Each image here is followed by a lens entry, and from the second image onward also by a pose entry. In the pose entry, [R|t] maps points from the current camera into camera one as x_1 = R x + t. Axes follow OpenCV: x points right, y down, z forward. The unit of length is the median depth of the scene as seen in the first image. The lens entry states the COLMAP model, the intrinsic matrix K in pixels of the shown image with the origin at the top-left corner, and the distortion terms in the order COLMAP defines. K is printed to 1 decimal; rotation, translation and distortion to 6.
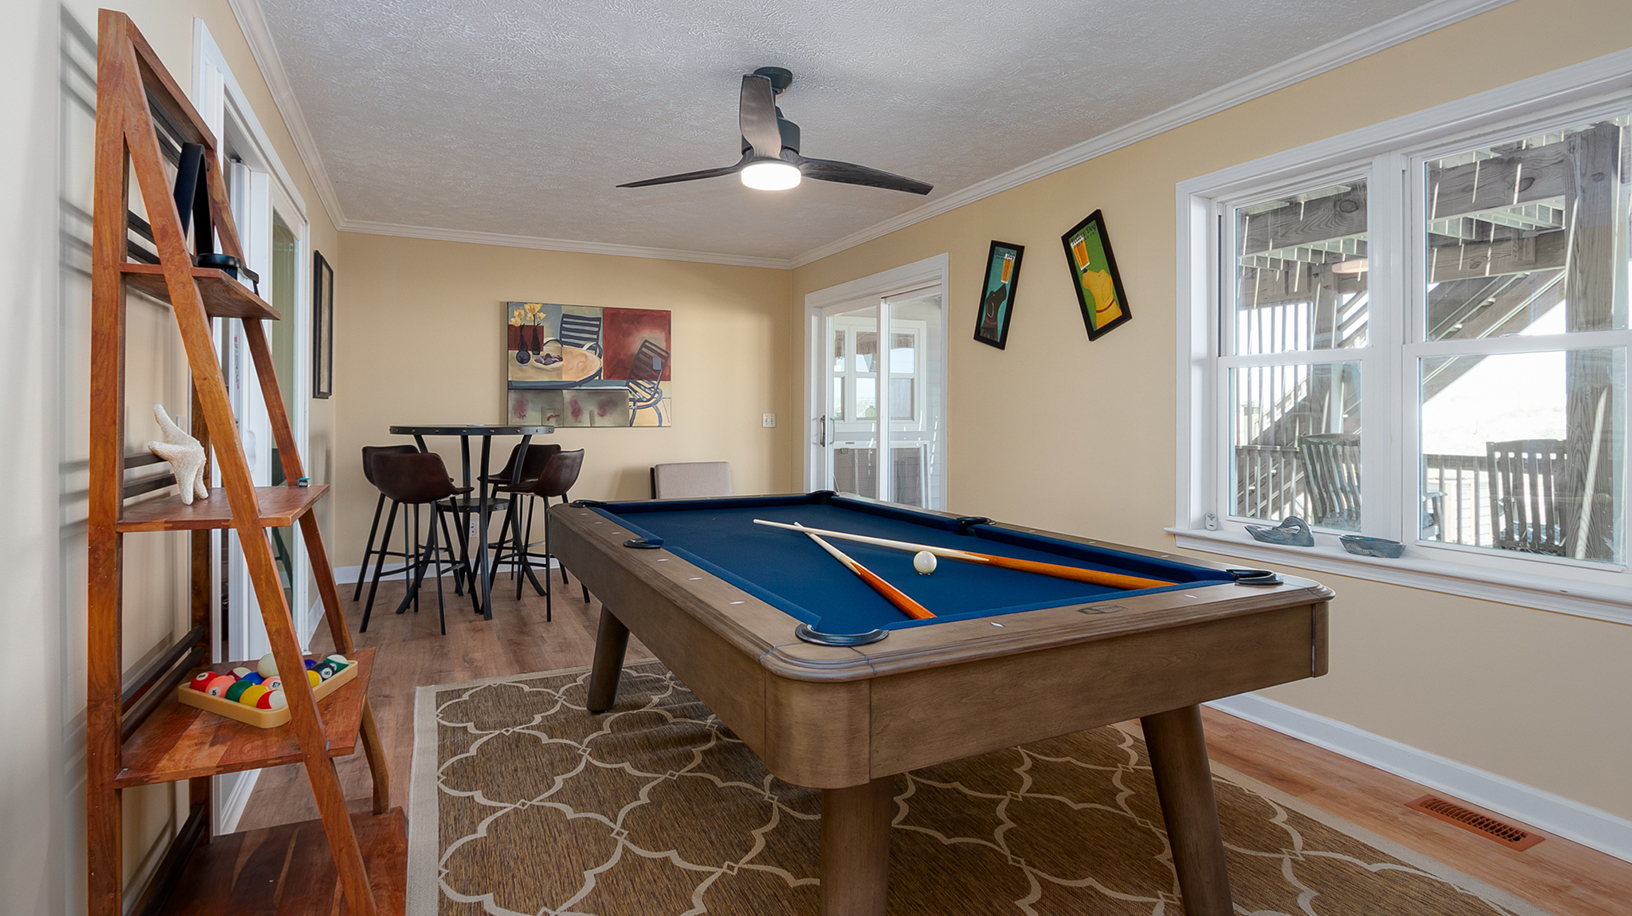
lens RADIAL K [[820.7, 0, 813.4], [0, 820.7, 409.4], [0, 0, 1]] dist [0.000435, 0.000236]
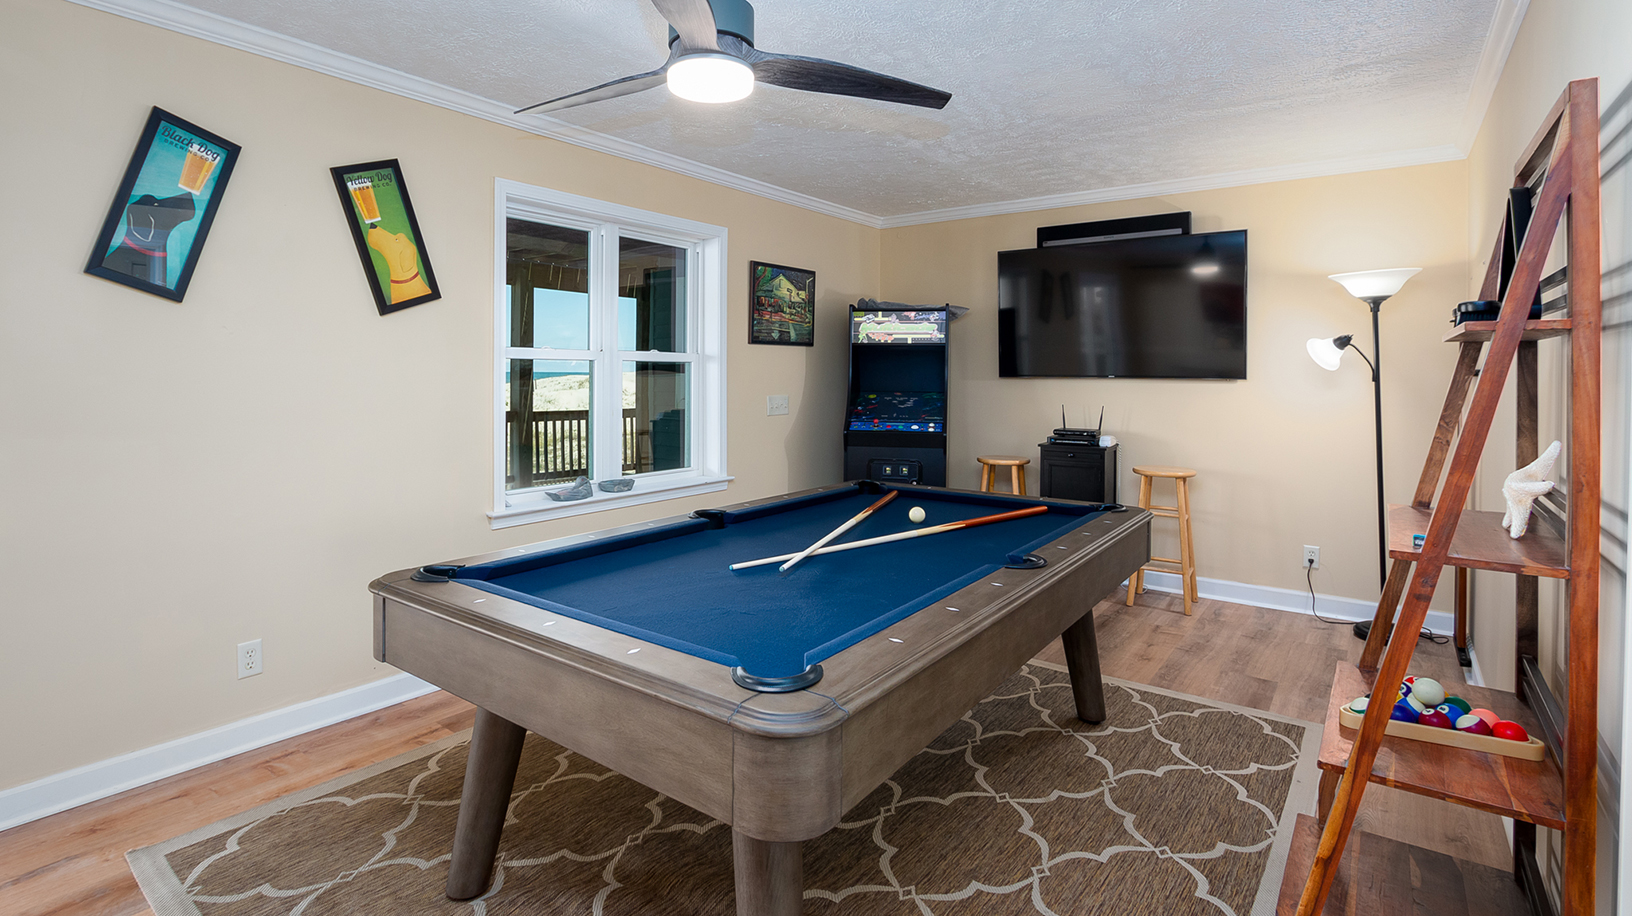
lens RADIAL K [[769.6, 0, 814.4], [0, 769.6, 367.7], [0, 0, 1]] dist [-0.000581, -0.000298]
pose [[-0.463517, 0.002116, 0.886085, -0.829262], [-0.007798, 0.999949, -0.006467, -0.047526], [-0.886054, -0.009907, -0.463477, 1.517951]]
